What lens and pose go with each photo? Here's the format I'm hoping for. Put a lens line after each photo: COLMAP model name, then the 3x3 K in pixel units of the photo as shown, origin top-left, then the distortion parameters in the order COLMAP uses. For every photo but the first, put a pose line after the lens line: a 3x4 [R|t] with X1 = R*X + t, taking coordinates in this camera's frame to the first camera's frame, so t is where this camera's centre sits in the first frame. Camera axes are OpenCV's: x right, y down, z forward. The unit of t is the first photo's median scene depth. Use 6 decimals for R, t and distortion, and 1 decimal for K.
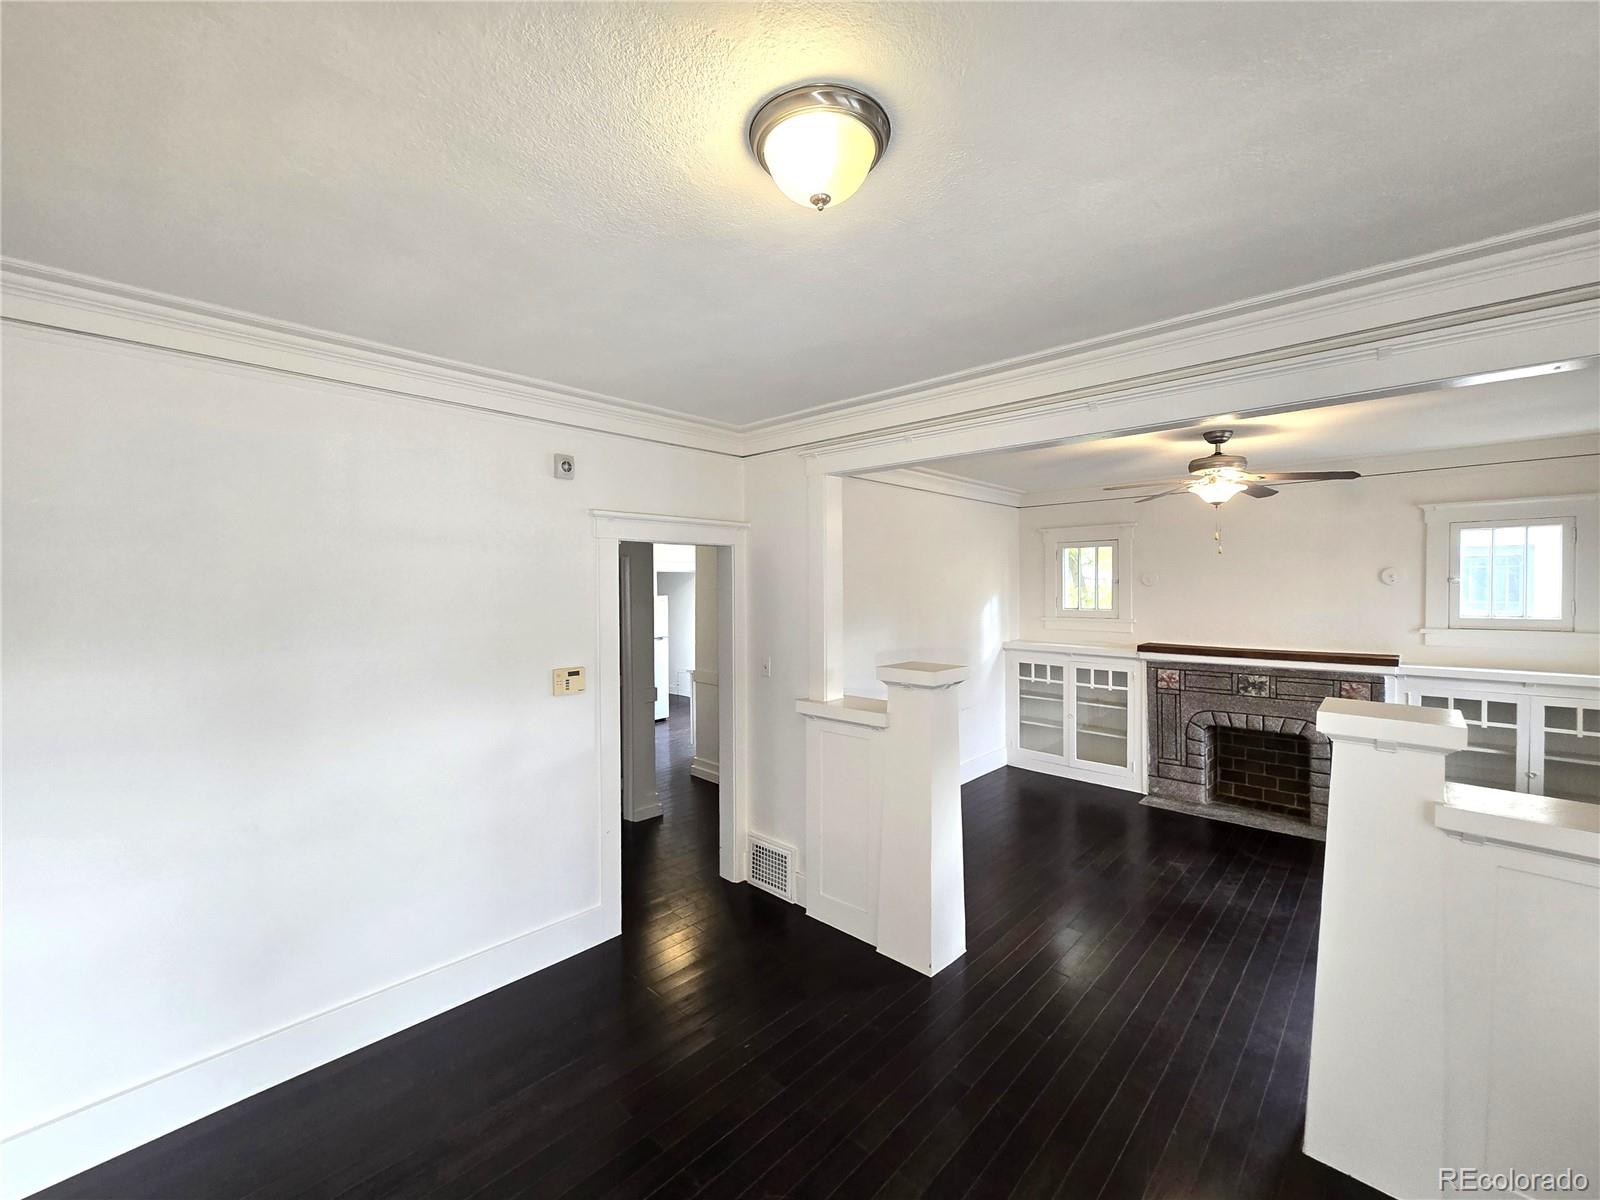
lens RADIAL K [[651.5, 0, 793.2], [0, 651.5, 595.3], [0, 0, 1]] dist [-0.017269, 0.004744]
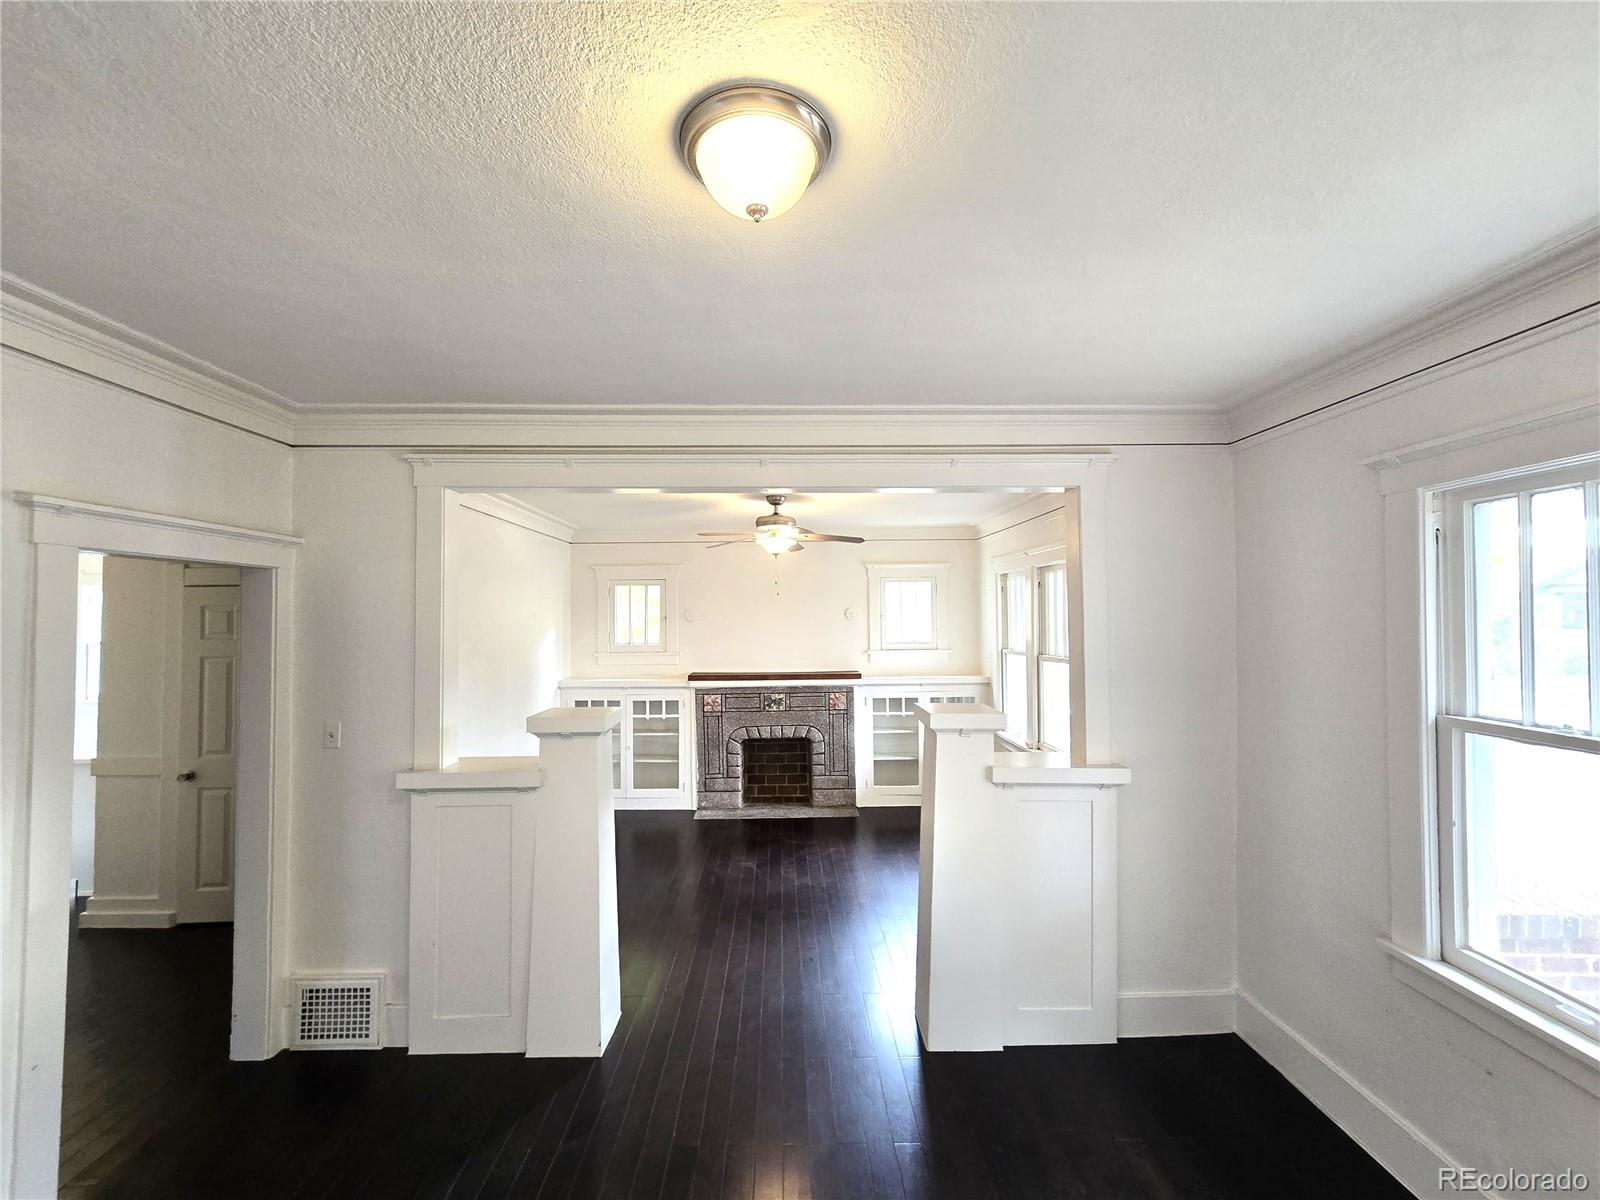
lens RADIAL K [[651.5, 0, 793.2], [0, 651.5, 595.3], [0, 0, 1]] dist [-0.017269, 0.004744]
pose [[0.710742, 0.023091, 0.703073, -0.140303], [0.015655, 0.998694, -0.048625, -0.003014], [-0.703278, 0.045567, 0.709453, 0.081428]]
